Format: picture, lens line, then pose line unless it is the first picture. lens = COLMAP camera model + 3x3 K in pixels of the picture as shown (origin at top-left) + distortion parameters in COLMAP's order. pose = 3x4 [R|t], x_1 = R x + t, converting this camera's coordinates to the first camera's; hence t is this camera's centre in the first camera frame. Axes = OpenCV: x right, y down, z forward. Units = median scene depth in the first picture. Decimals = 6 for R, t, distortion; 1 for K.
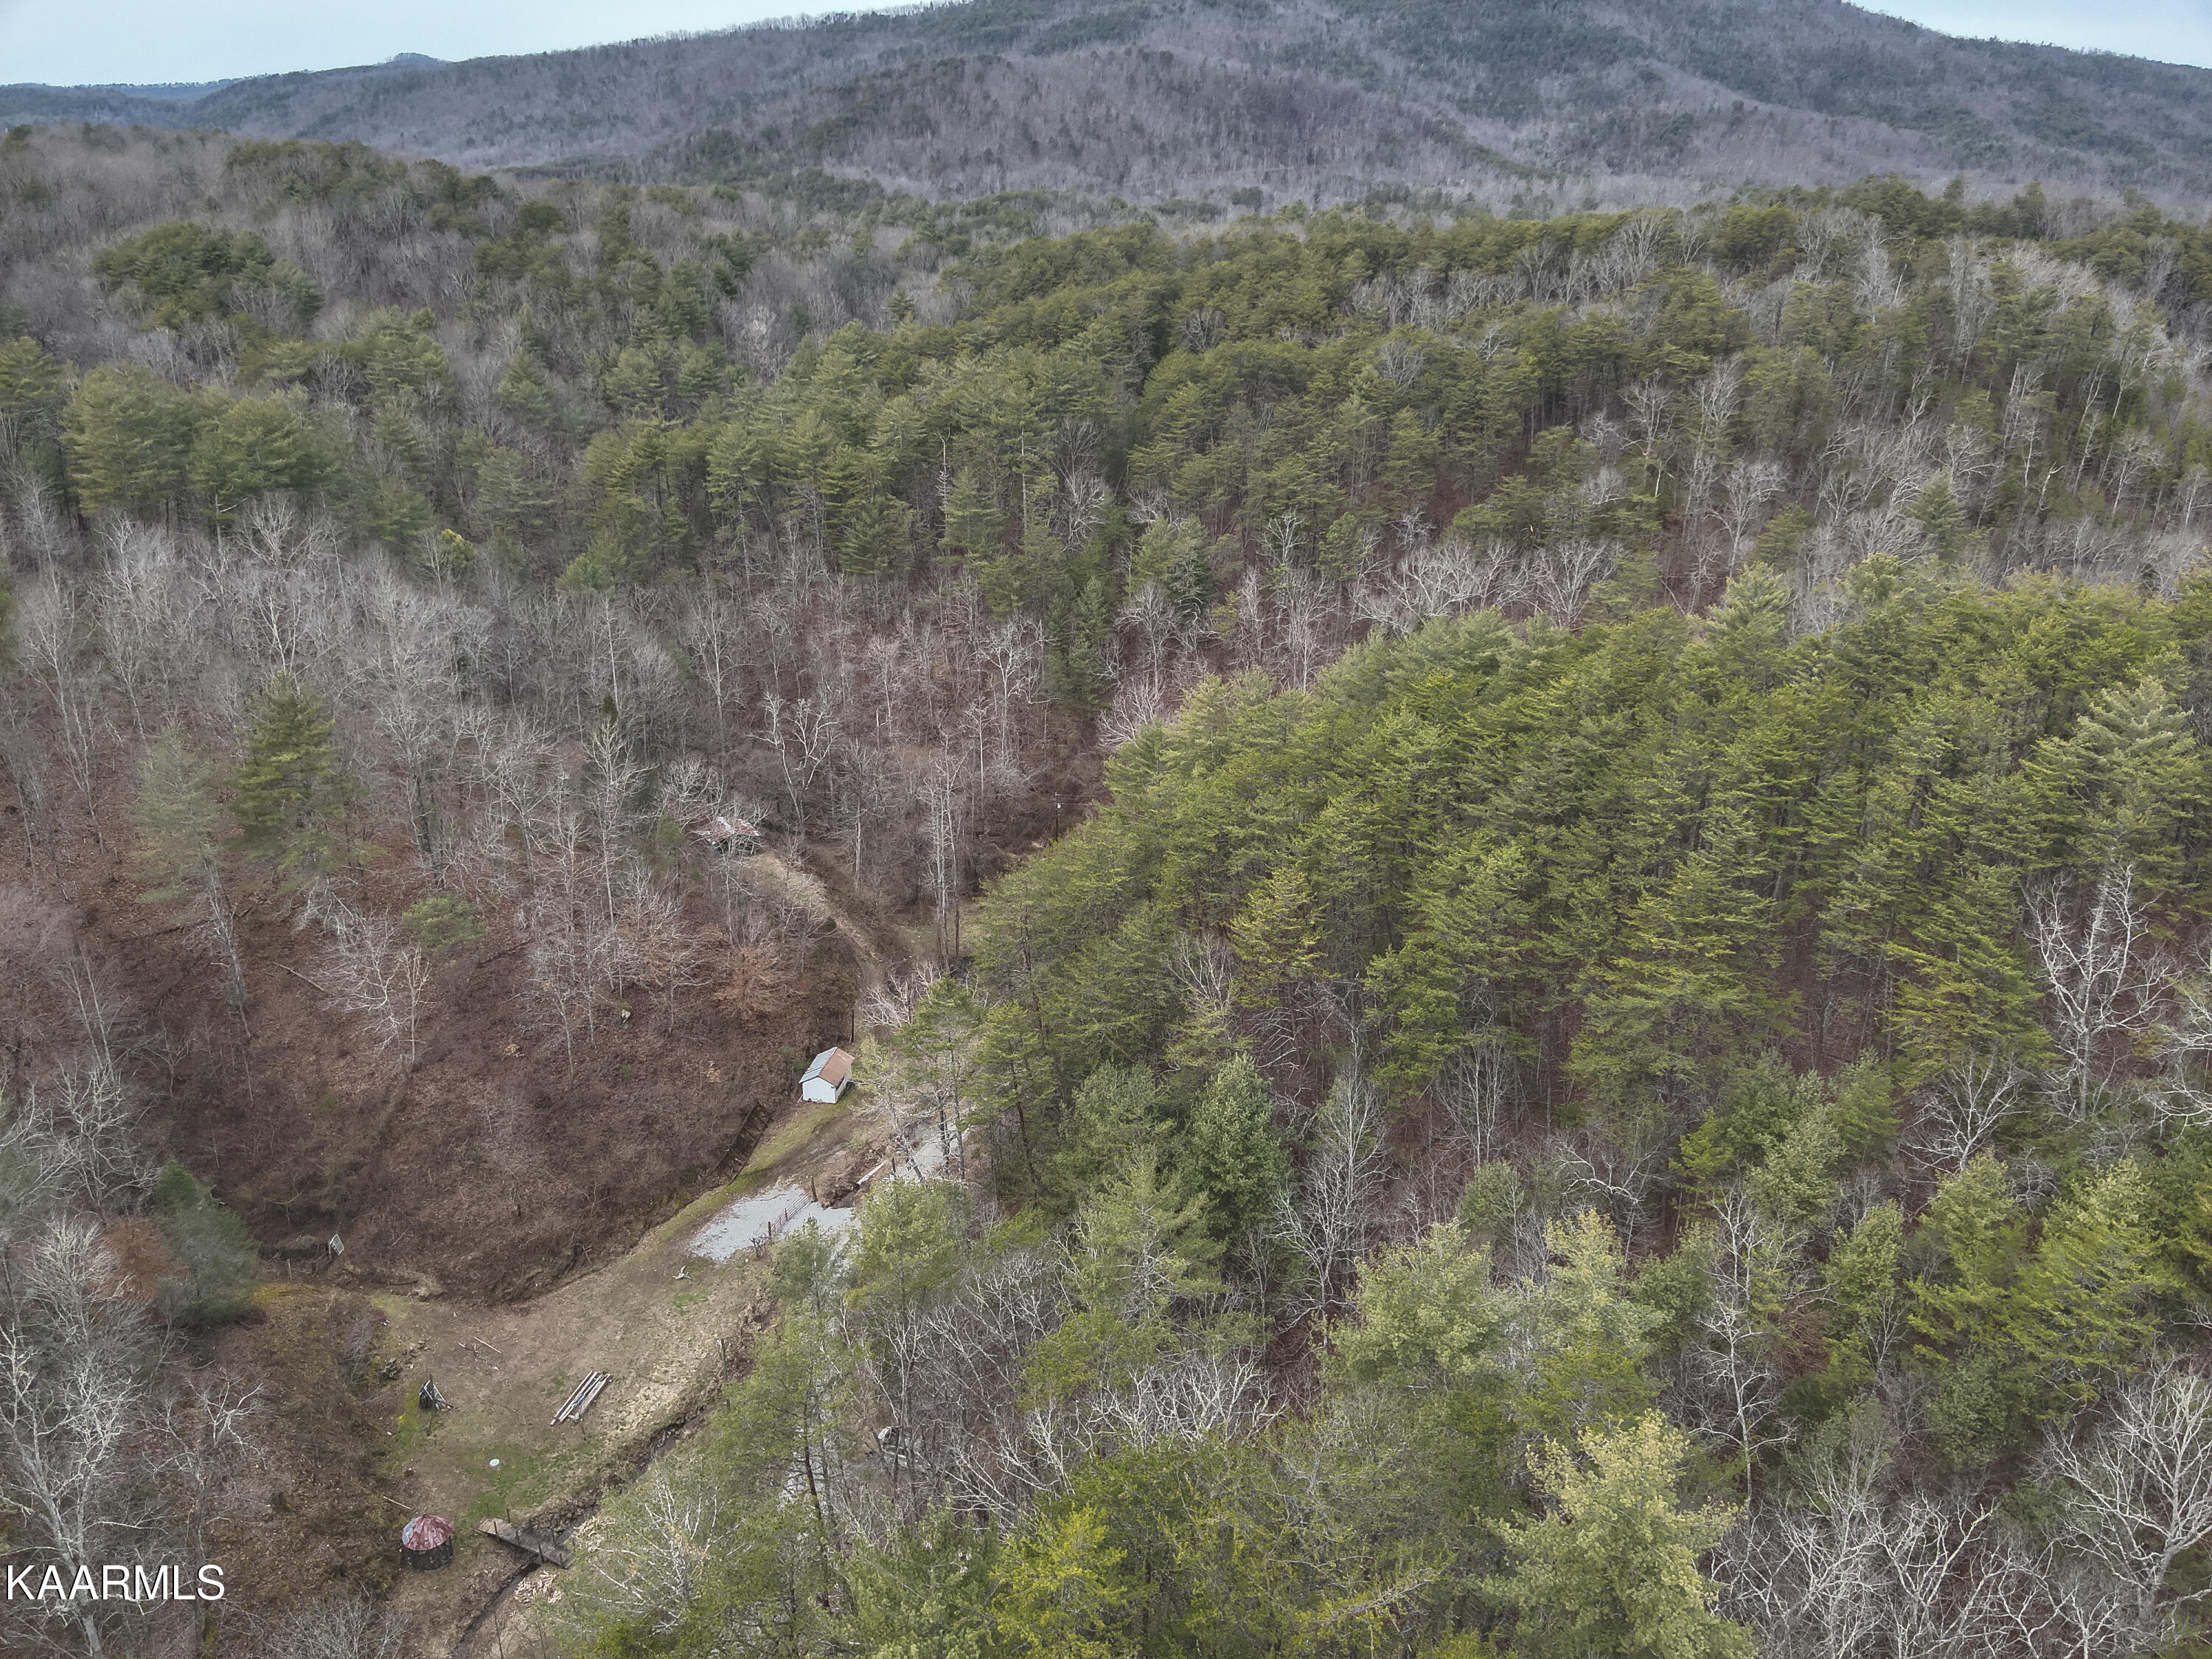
lens RADIAL K [[1588.5, 0, 1098.0], [0, 1588.5, 864.8], [0, 0, 1]] dist [0.151879, -0.270585]
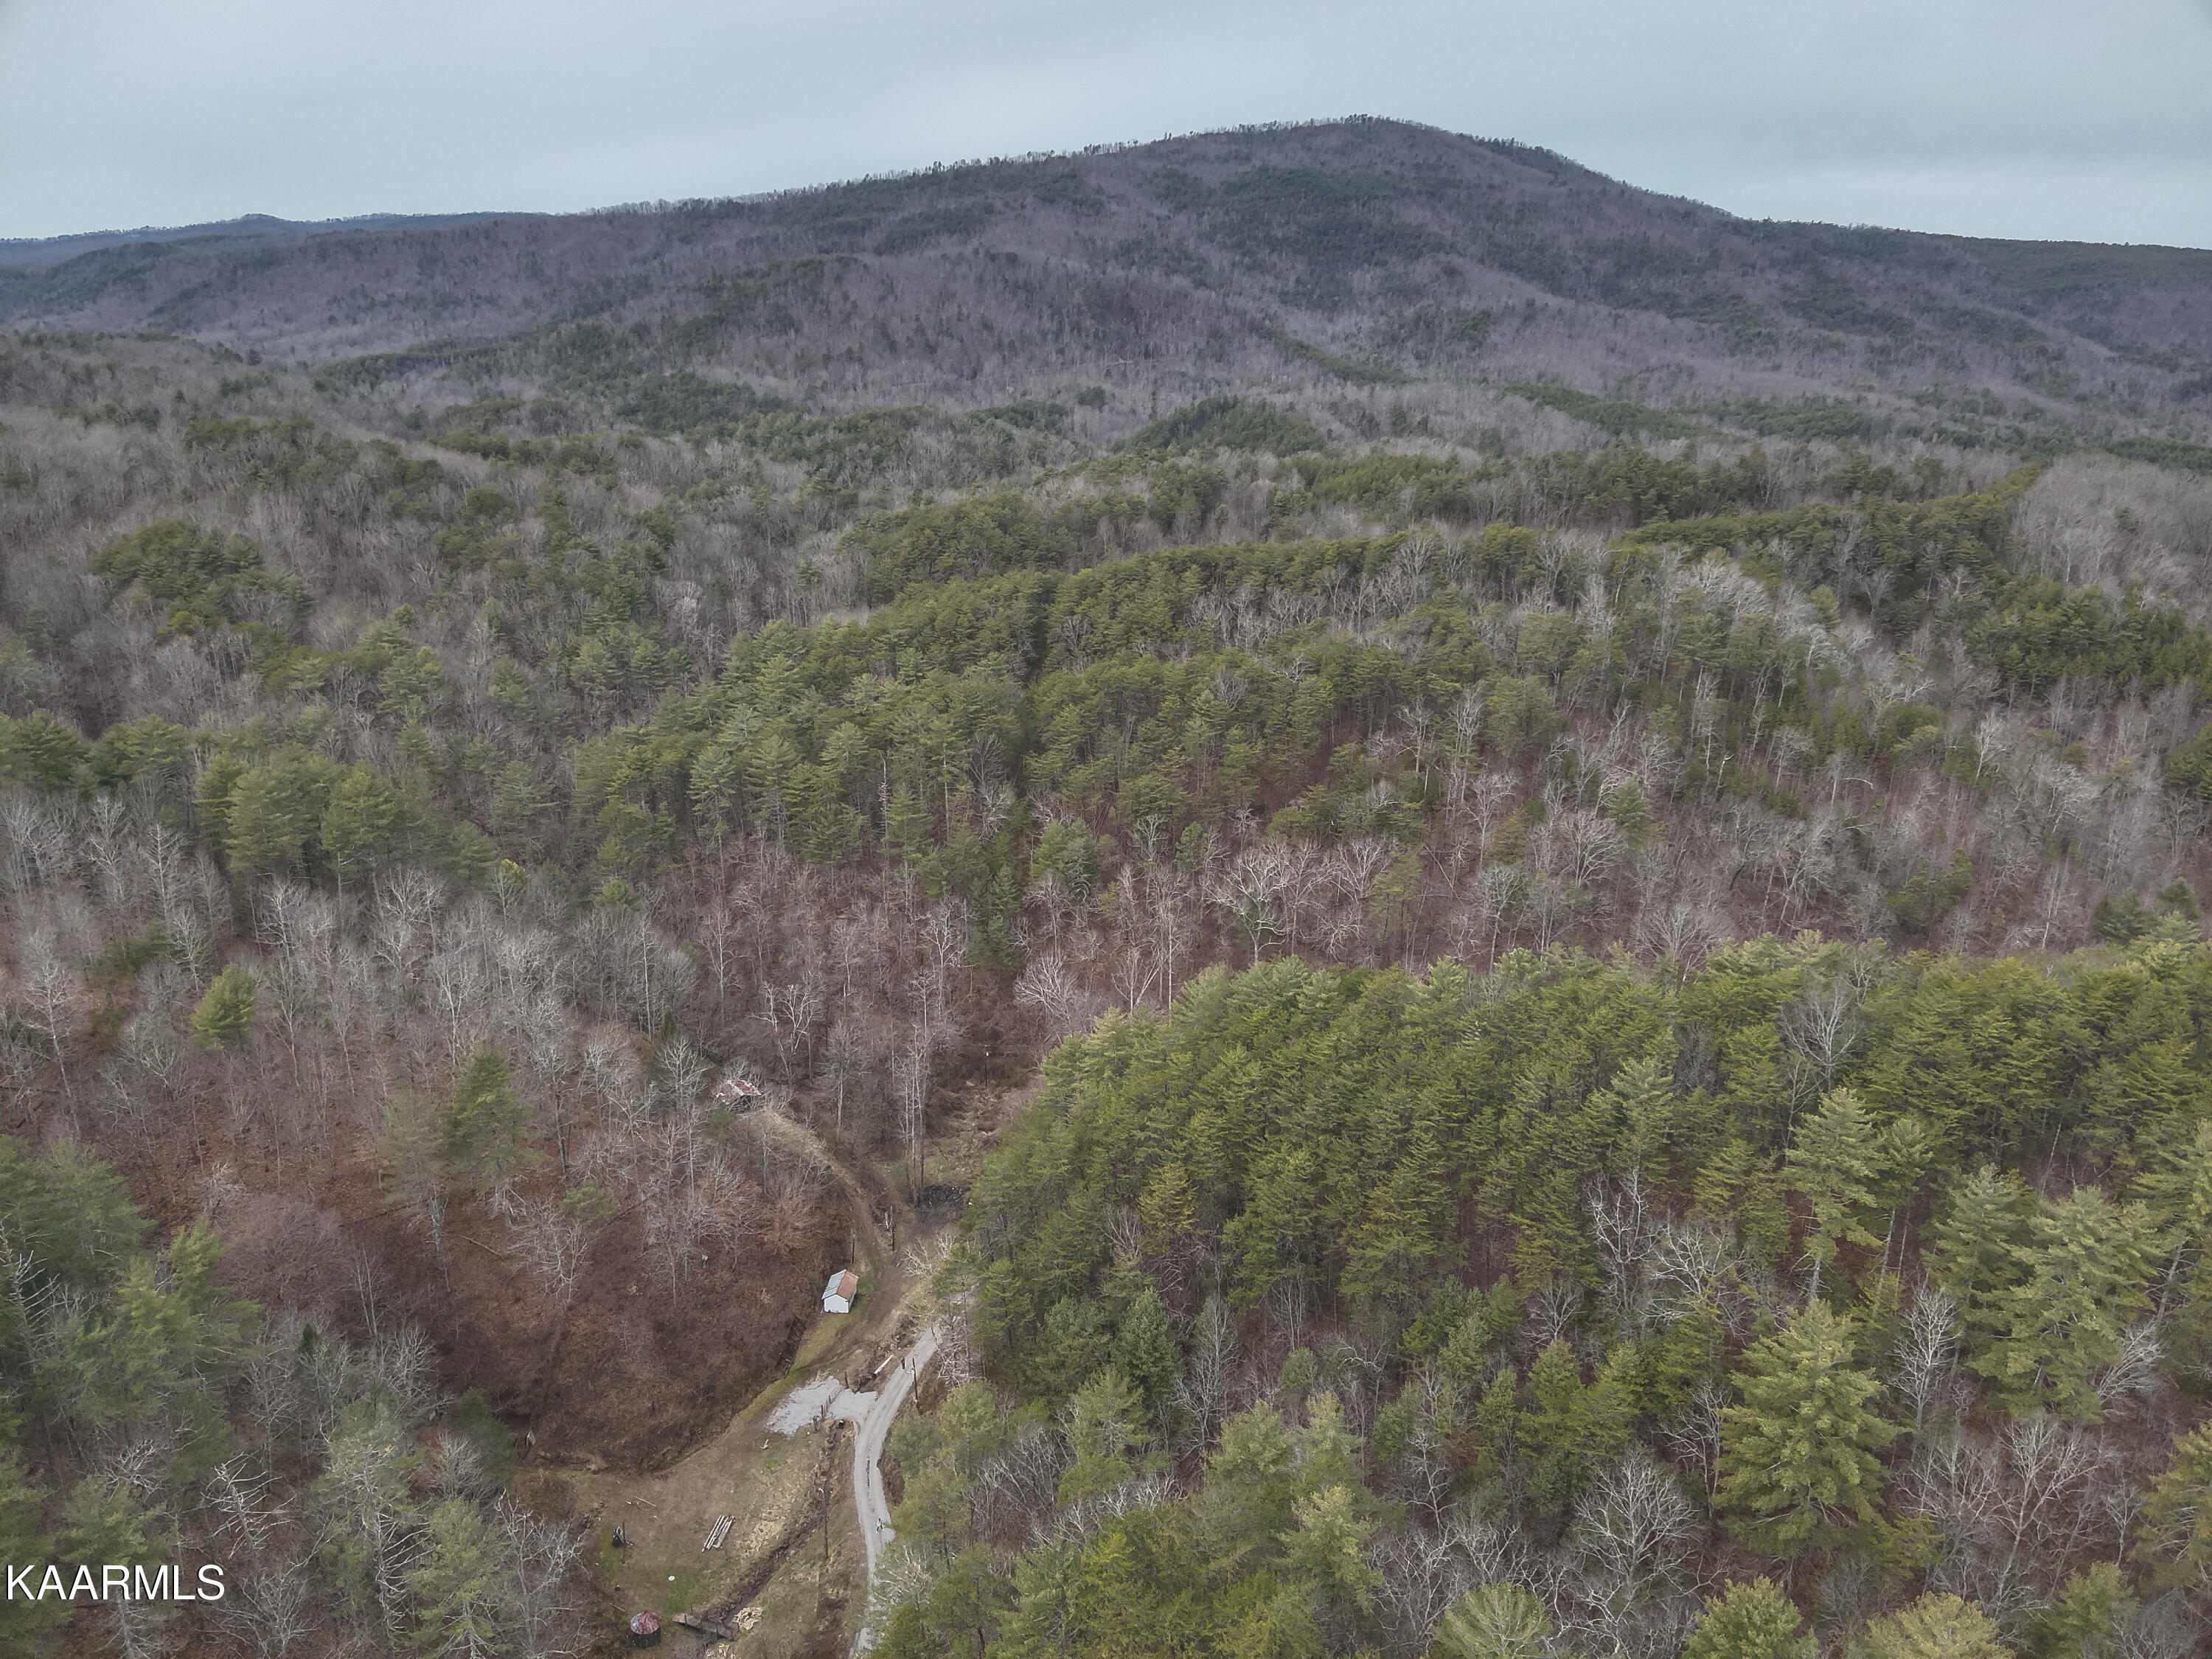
lens RADIAL K [[1611.0, 0, 1097.3], [0, 1611.0, 847.2], [0, 0, 1]] dist [0.136455, -0.242963]
pose [[0.995698, -0.022825, 0.089797, -0.046698], [0.030390, 0.996019, -0.083801, -0.088310], [-0.087527, 0.086169, 0.992428, -0.315184]]
